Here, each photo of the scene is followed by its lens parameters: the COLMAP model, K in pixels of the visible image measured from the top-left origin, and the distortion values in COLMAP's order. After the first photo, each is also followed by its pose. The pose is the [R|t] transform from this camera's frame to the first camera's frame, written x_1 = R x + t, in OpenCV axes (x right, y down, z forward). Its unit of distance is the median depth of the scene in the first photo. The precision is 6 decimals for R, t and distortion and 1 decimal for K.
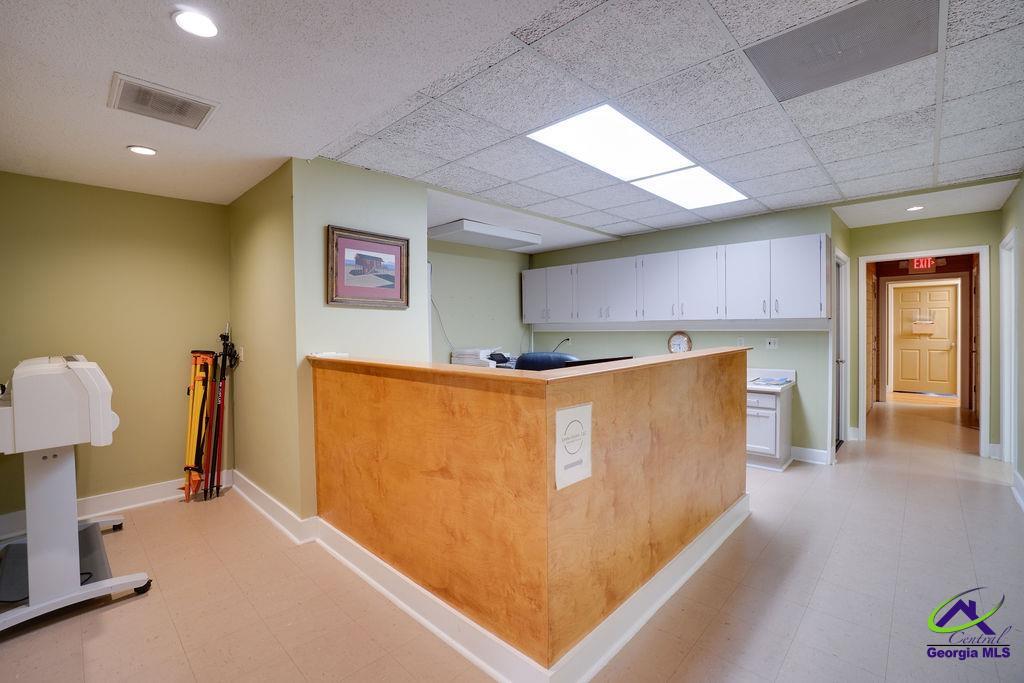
lens RADIAL K [[438.8, 0, 508.4], [0, 438.8, 333.9], [0, 0, 1]] dist [-0.031004, 0.000573]
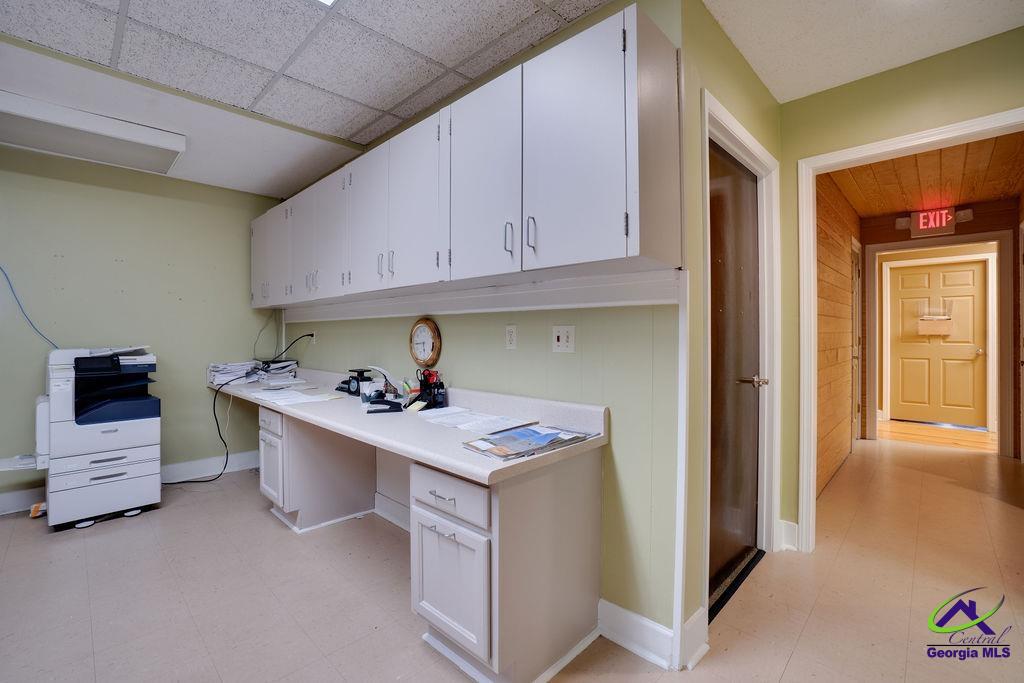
lens RADIAL K [[438.8, 0, 508.4], [0, 438.8, 333.9], [0, 0, 1]] dist [-0.031004, 0.000573]
pose [[0.999901, 0.008753, -0.011036, 0.335439], [-0.008901, 0.999871, -0.013345, 0.013753], [0.010918, 0.013441, 0.999850, 0.349451]]
